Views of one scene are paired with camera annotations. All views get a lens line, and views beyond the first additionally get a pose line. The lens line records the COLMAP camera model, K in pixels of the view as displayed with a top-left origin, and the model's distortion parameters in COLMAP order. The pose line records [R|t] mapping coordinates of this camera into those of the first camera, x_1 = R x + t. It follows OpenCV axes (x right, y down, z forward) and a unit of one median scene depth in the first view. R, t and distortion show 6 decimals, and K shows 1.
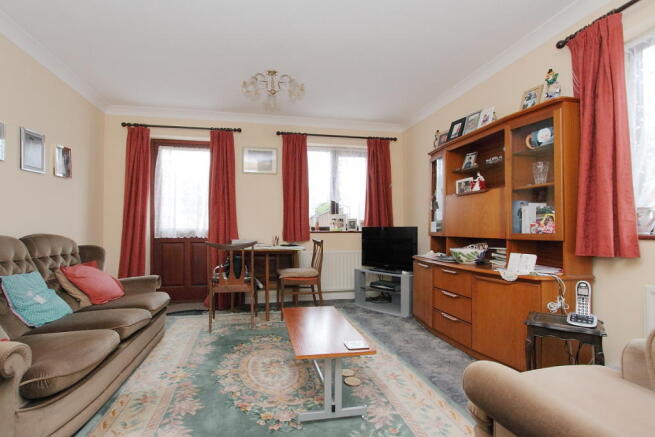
lens RADIAL K [[325.8, 0, 326.5], [0, 325.8, 222.8], [0, 0, 1]] dist [-0.016690, 0.001082]
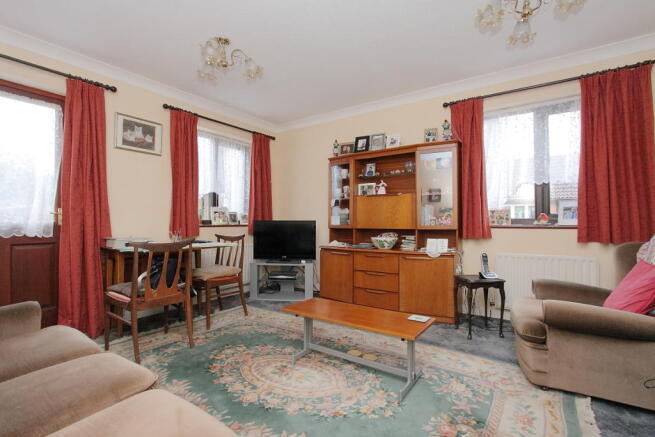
lens RADIAL K [[304.0, 0, 327.0], [0, 304.0, 218.1], [0, 0, 1]] dist [-0.017779, -0.000382]
pose [[0.730089, 0.005654, 0.683329, -0.506157], [-0.009861, 0.999949, 0.002262, 0.000988], [-0.683281, -0.008389, 0.730107, 0.224970]]
